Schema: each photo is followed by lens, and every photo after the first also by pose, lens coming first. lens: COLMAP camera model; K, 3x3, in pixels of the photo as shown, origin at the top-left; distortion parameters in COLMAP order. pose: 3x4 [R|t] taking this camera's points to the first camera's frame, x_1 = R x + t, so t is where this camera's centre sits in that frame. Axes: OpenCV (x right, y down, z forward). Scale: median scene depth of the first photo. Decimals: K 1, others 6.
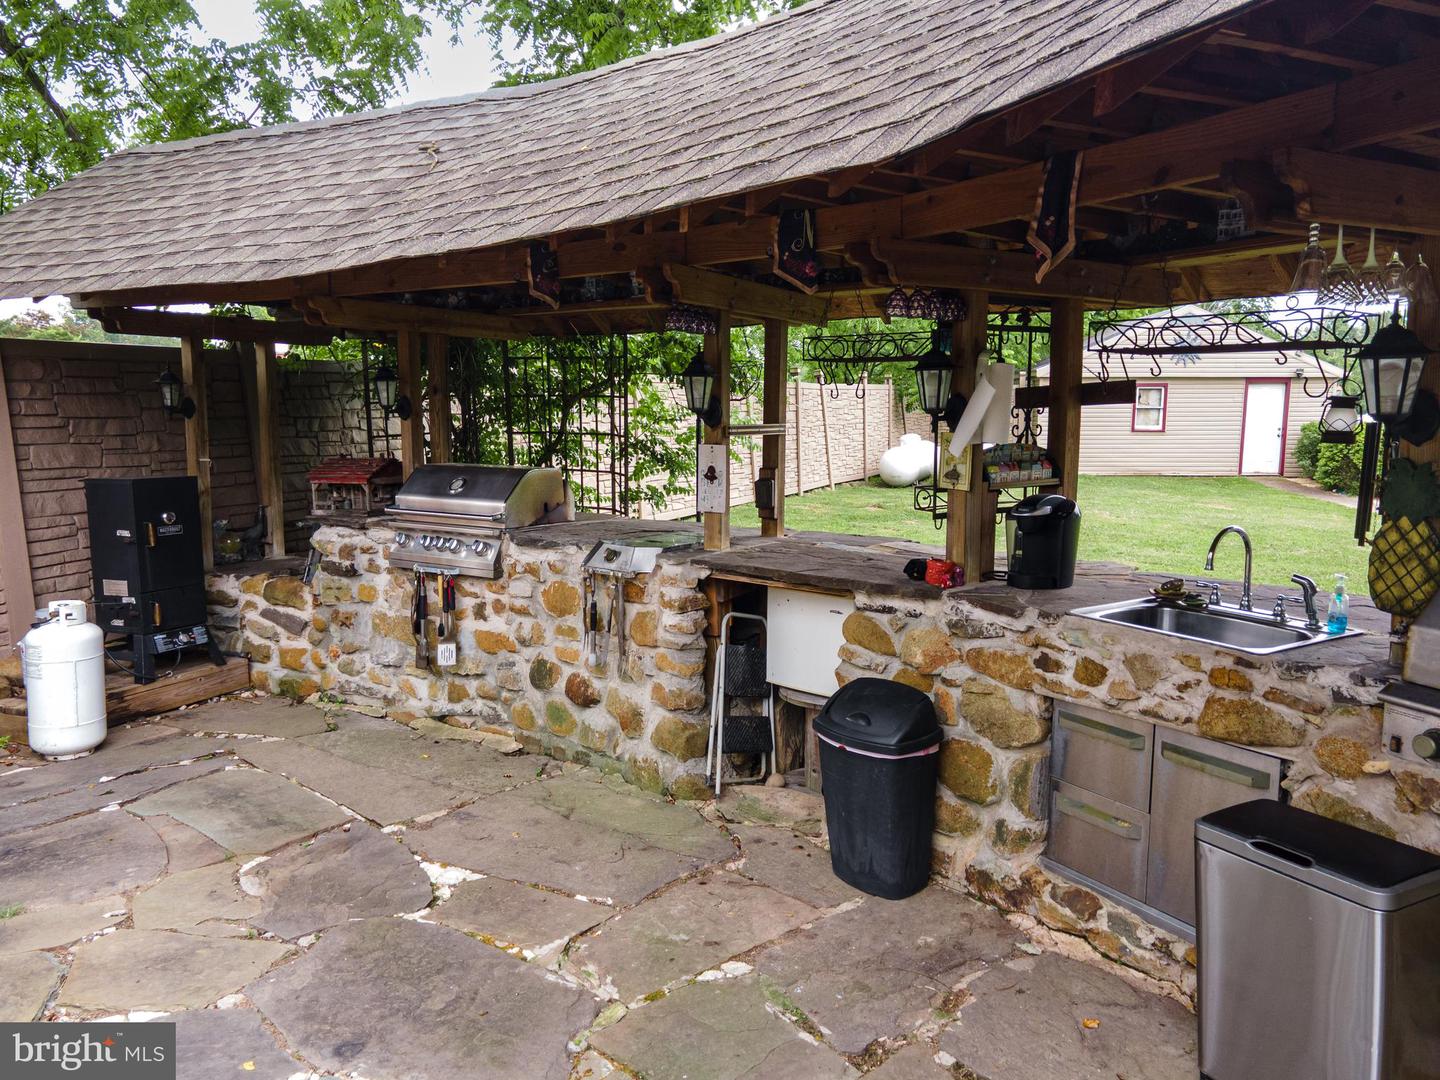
lens RADIAL K [[1048.3, 0, 701.4], [0, 1048.3, 542.7], [0, 0, 1]] dist [0.035414, 0.003512]
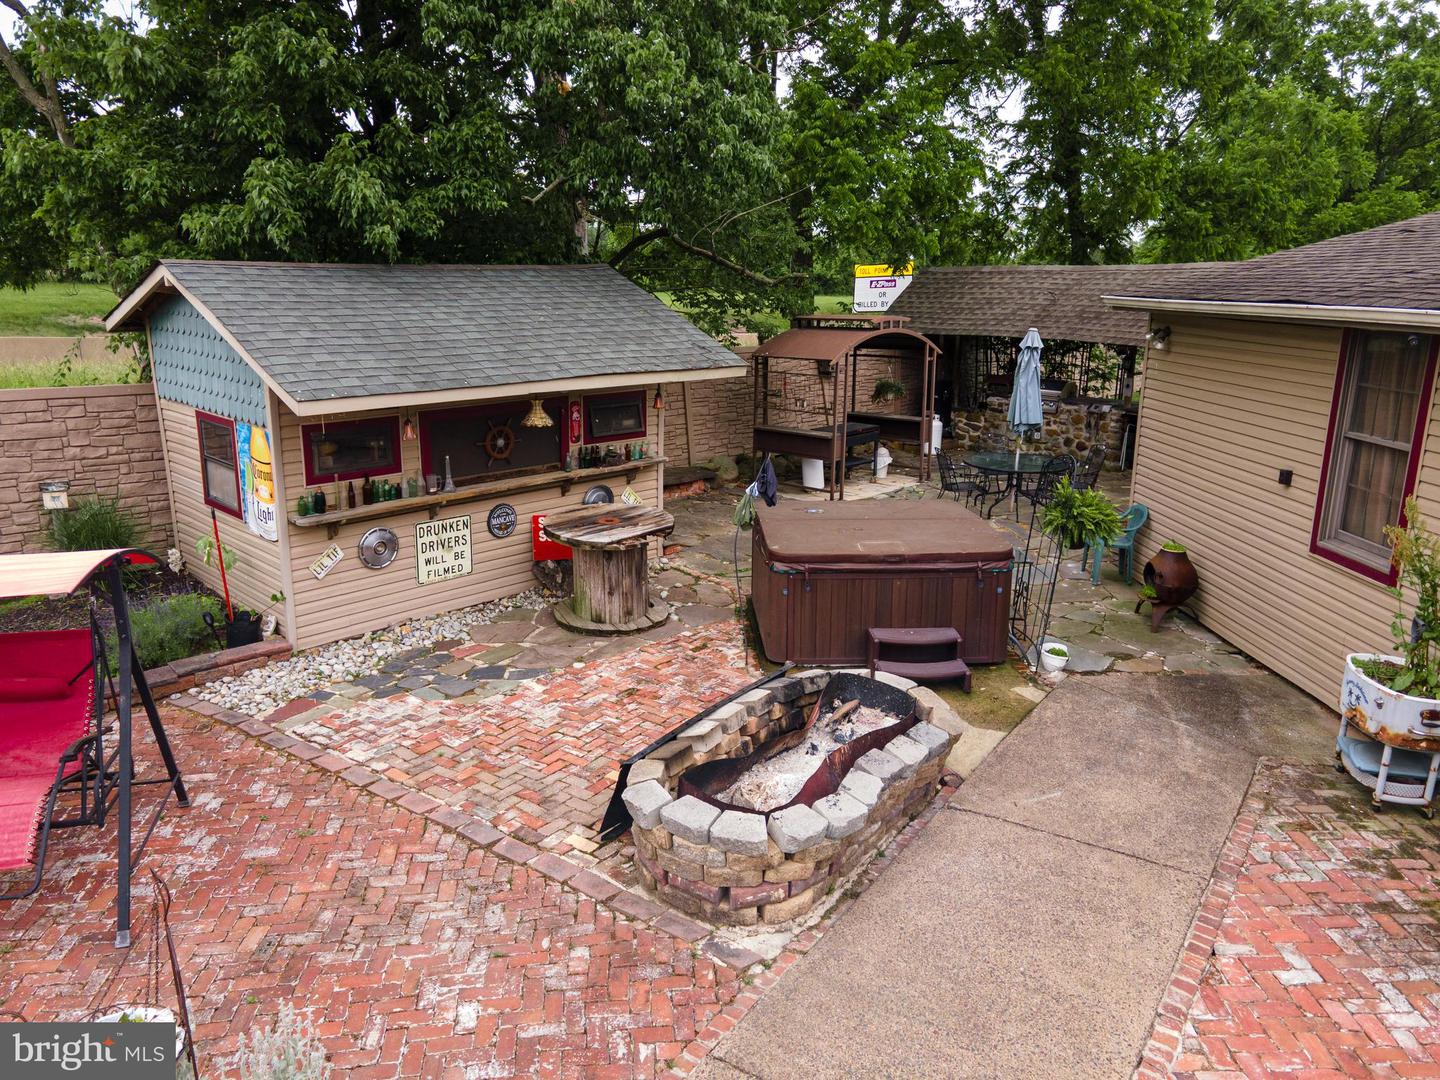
lens RADIAL K [[1048.3, 0, 701.4], [0, 1048.3, 542.7], [0, 0, 1]] dist [0.035414, 0.003512]
pose [[0.947825, 0.081567, -0.308178, -0.180714], [-0.045611, 0.991465, 0.122135, 0.077587], [0.315510, -0.101706, 0.943456, -2.433130]]
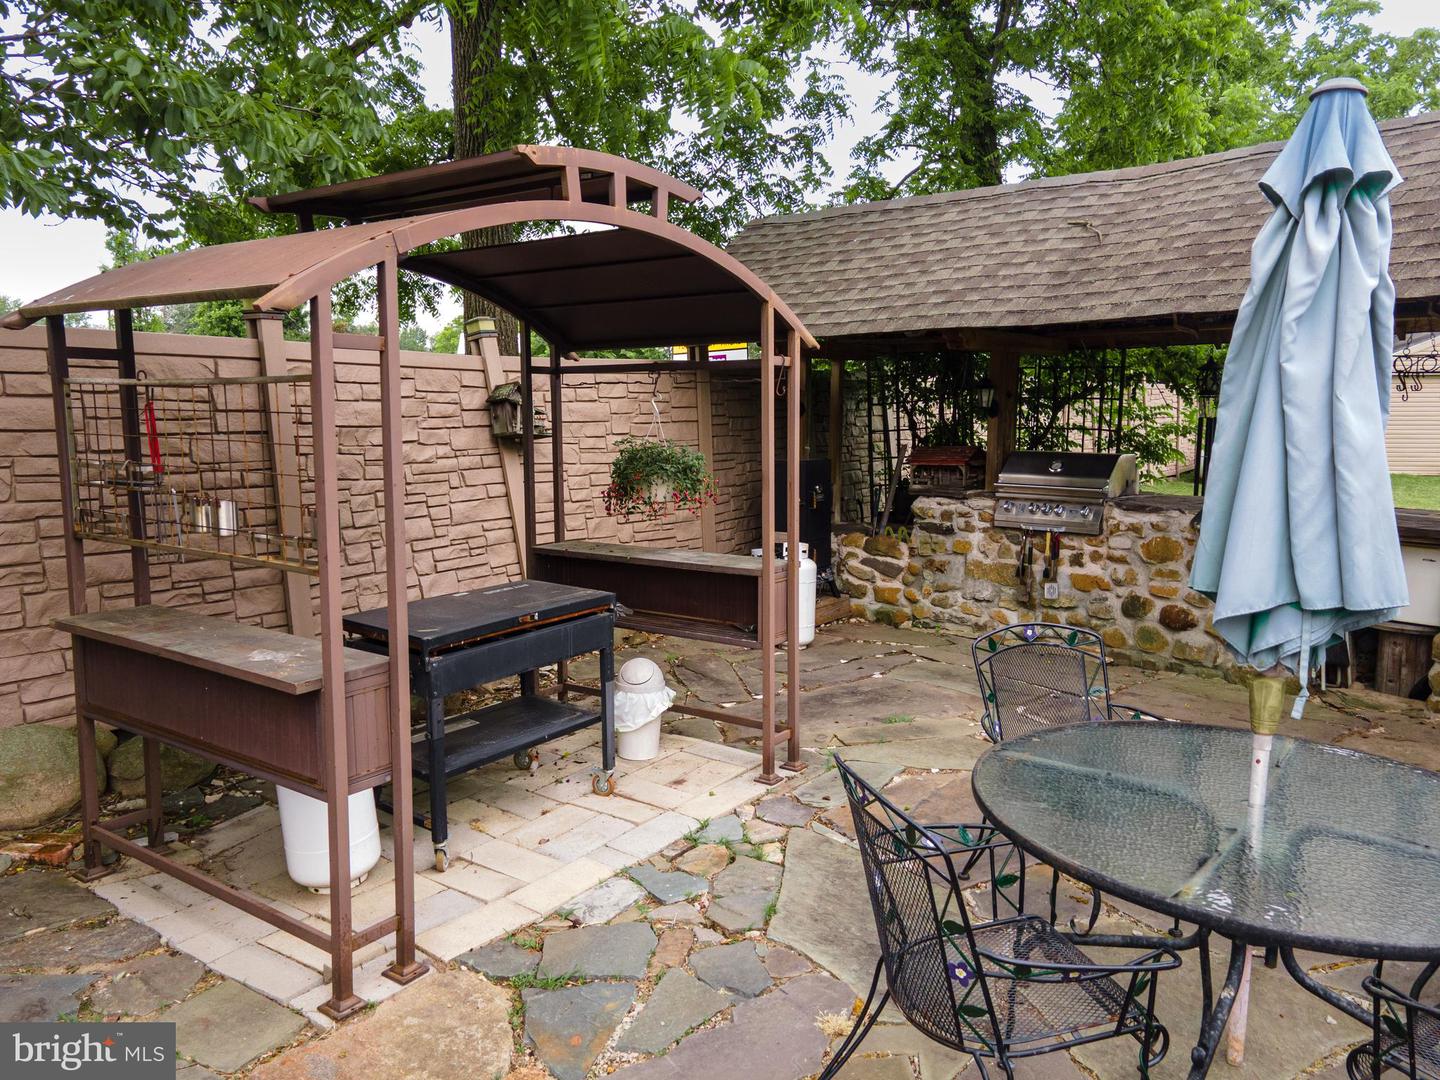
lens RADIAL K [[1048.3, 0, 701.4], [0, 1048.3, 542.7], [0, 0, 1]] dist [0.035414, 0.003512]
pose [[0.983381, 0.025480, -0.179757, -0.413099], [-0.025087, 0.999675, 0.004462, 0.046128], [0.179812, 0.000122, 0.983701, -0.390969]]
